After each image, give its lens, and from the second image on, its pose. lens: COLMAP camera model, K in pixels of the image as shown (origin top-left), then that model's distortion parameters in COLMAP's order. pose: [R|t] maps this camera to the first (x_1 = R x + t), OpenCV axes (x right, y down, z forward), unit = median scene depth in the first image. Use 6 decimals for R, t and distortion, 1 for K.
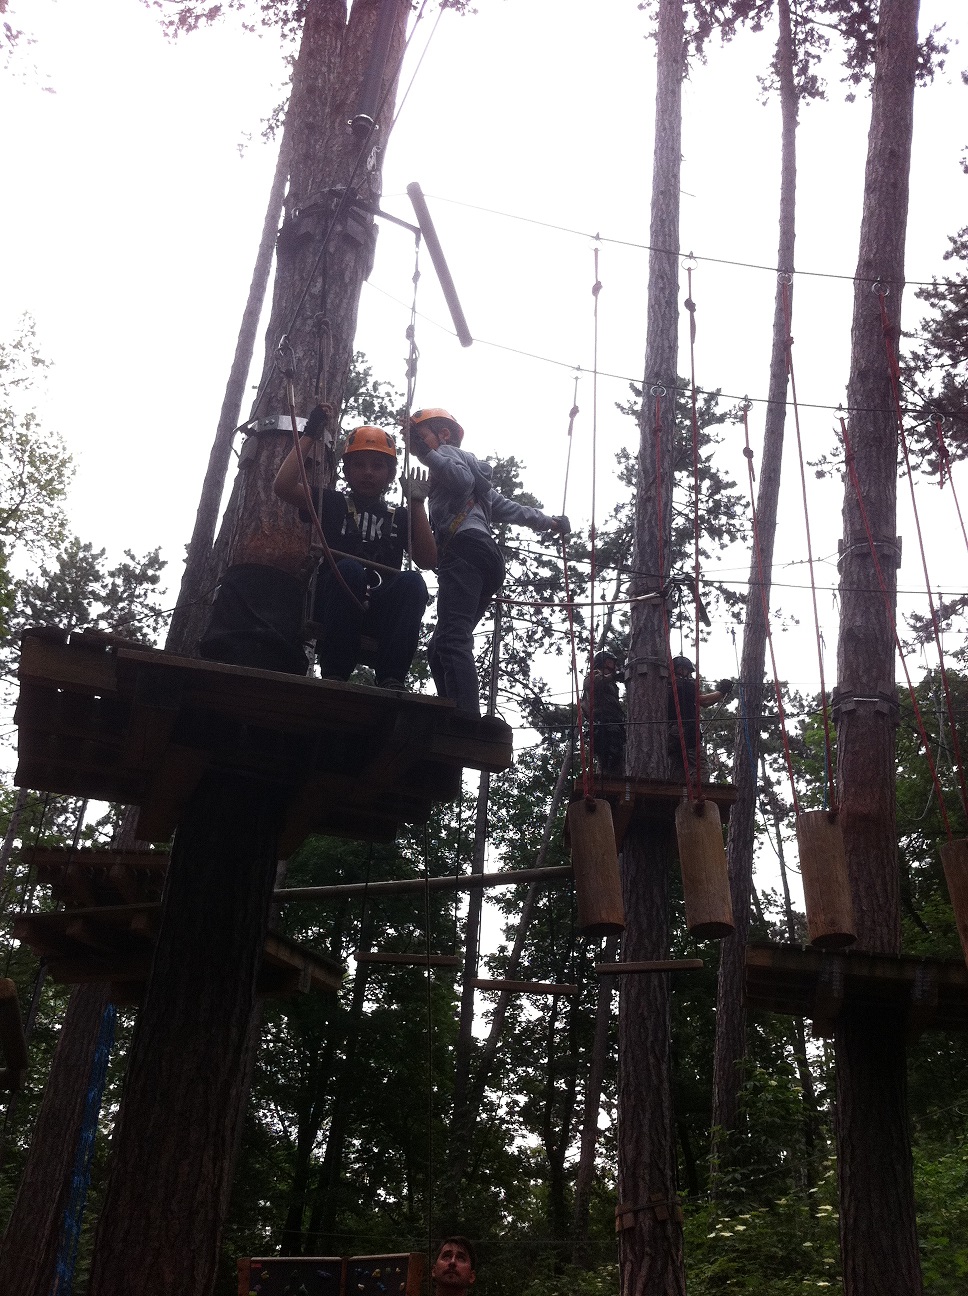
lens RADIAL K [[1260.3, 0, 477.4], [0, 1260.3, 653.3], [0, 0, 1]] dist [0.072556, -0.269127]
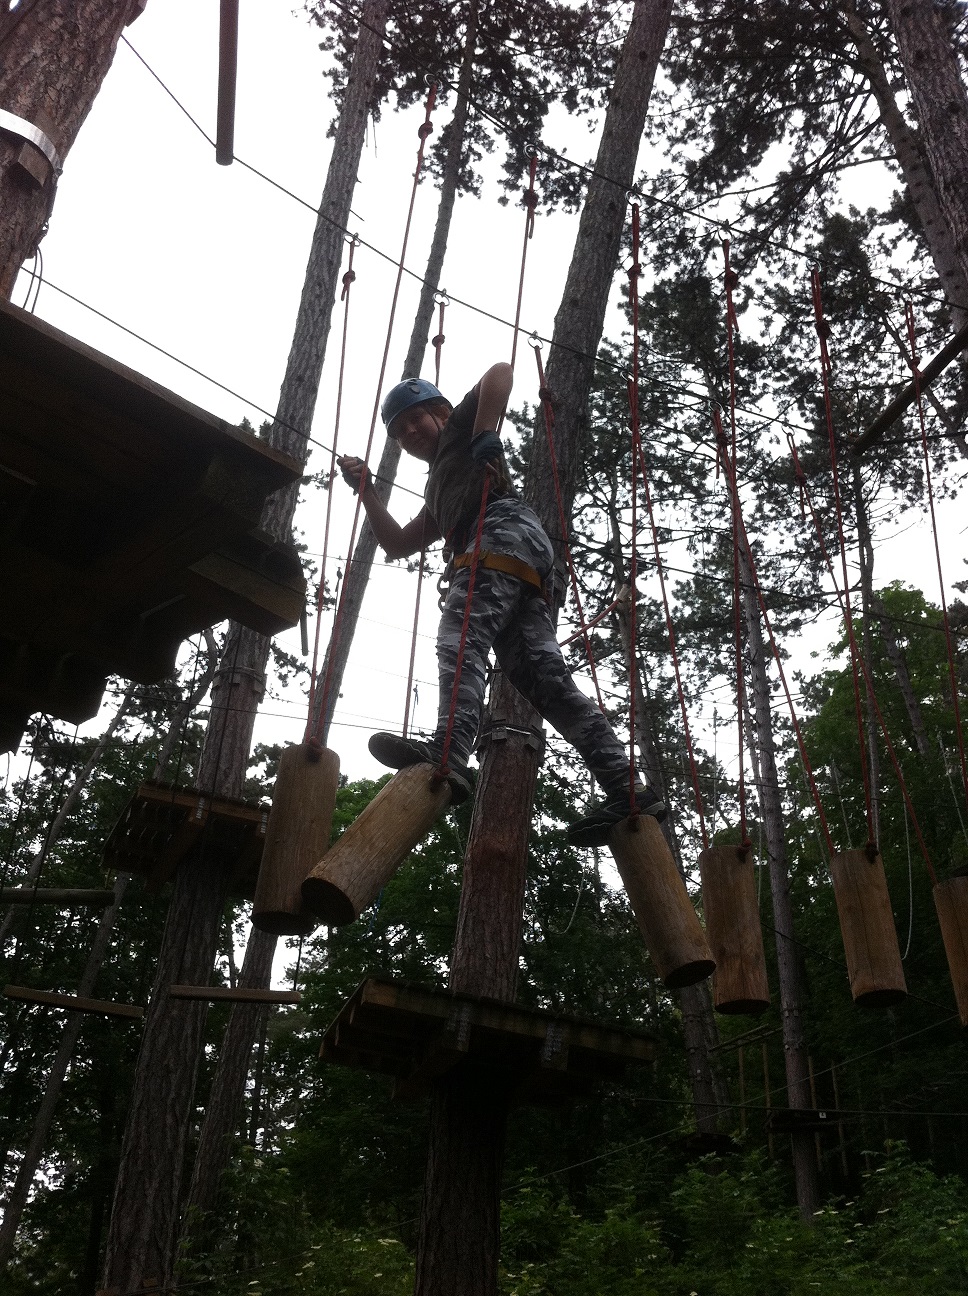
lens RADIAL K [[1260.3, 0, 477.4], [0, 1260.3, 653.3], [0, 0, 1]] dist [0.072556, -0.269127]
pose [[0.907560, 0.208876, 0.364287, -0.036598], [-0.185245, 0.977685, -0.099081, 0.043486], [-0.376854, 0.022440, 0.926001, 0.091637]]
